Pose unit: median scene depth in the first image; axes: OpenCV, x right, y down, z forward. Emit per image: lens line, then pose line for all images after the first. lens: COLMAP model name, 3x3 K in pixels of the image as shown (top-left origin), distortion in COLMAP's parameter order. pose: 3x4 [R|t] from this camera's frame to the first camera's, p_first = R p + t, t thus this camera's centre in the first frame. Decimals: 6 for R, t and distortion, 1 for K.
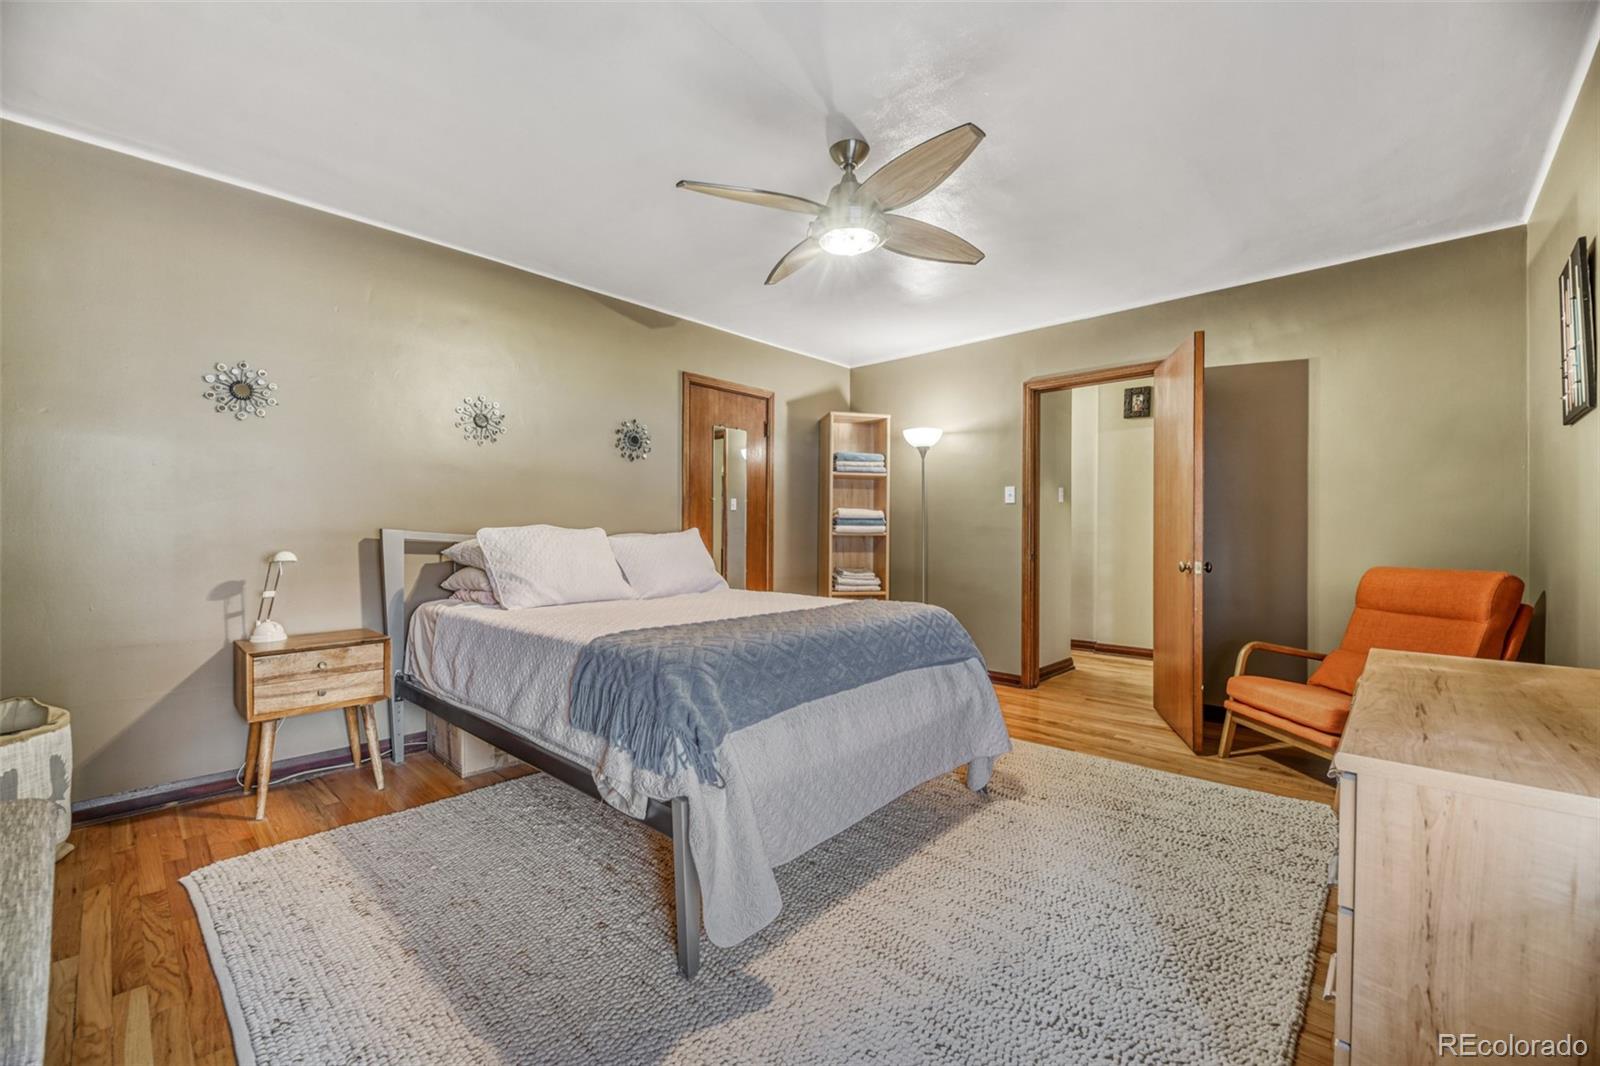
lens RADIAL K [[649.3, 0, 796.7], [0, 649.3, 532.3], [0, 0, 1]] dist [0.000259, -0.001101]
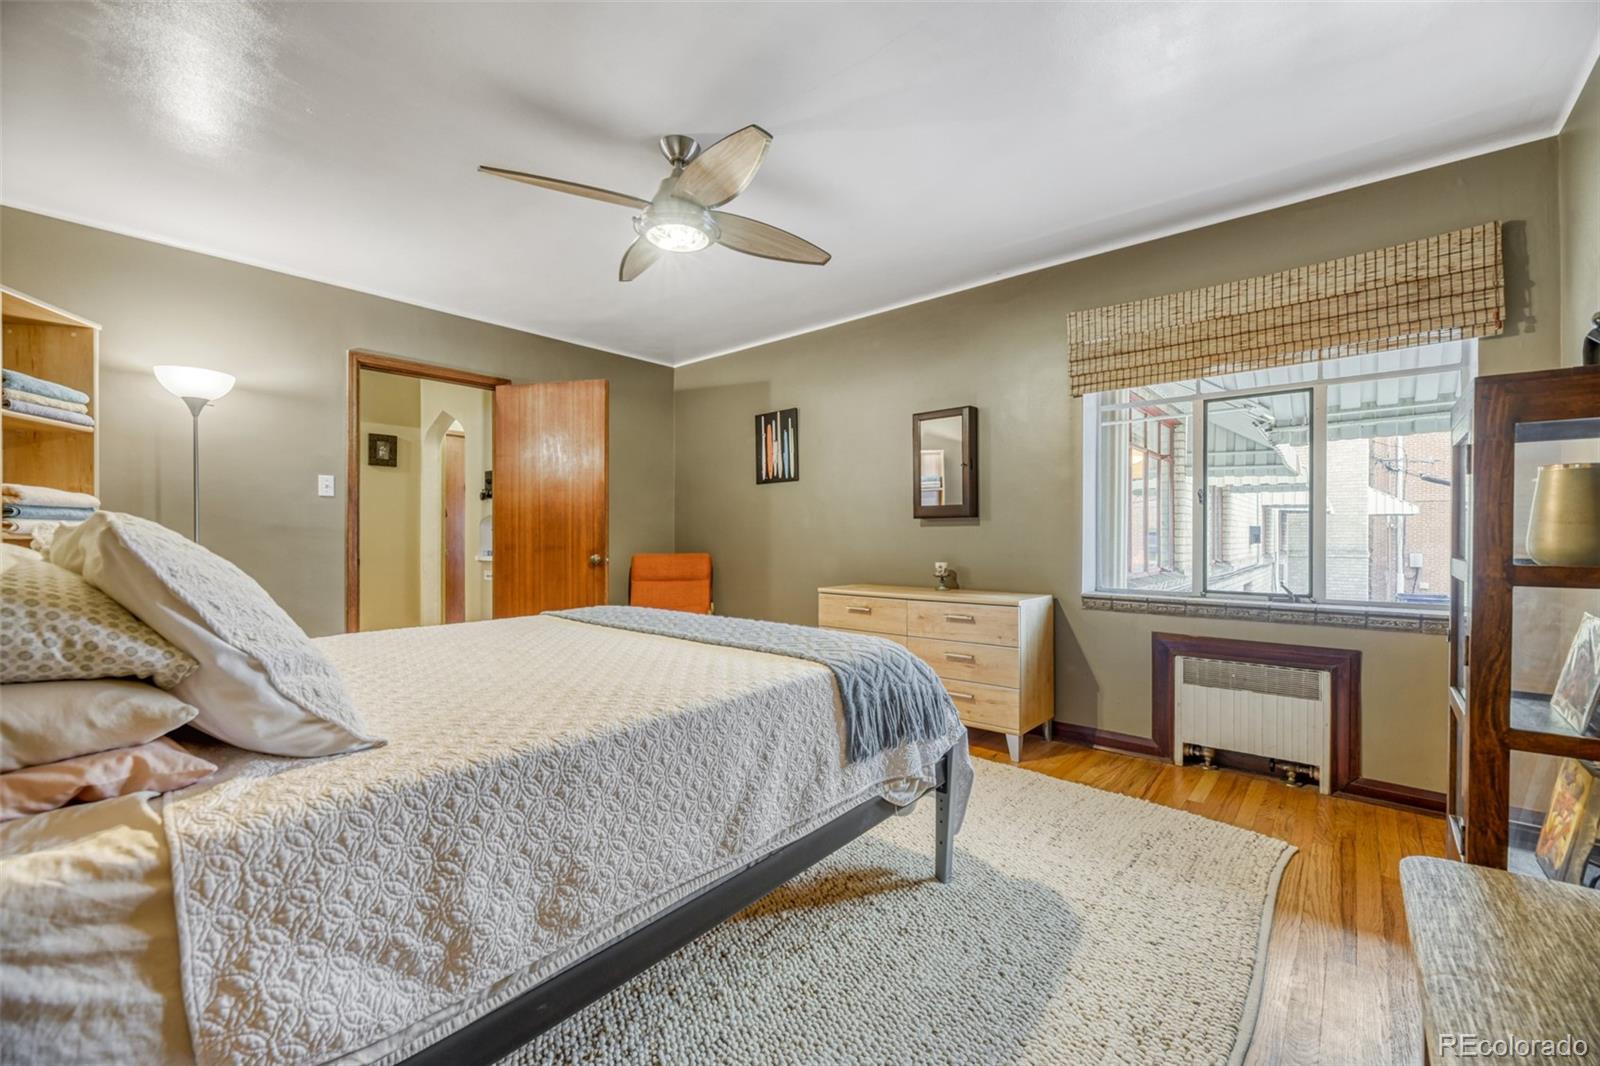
lens RADIAL K [[649.3, 0, 801.2], [0, 649.3, 536.3], [0, 0, 1]] dist [0.000259, -0.001101]
pose [[-0.055062, -0.005313, 0.998469, -0.497834], [0.001808, 0.999984, 0.005420, 0.000667], [-0.998481, 0.002104, -0.055051, 0.471241]]
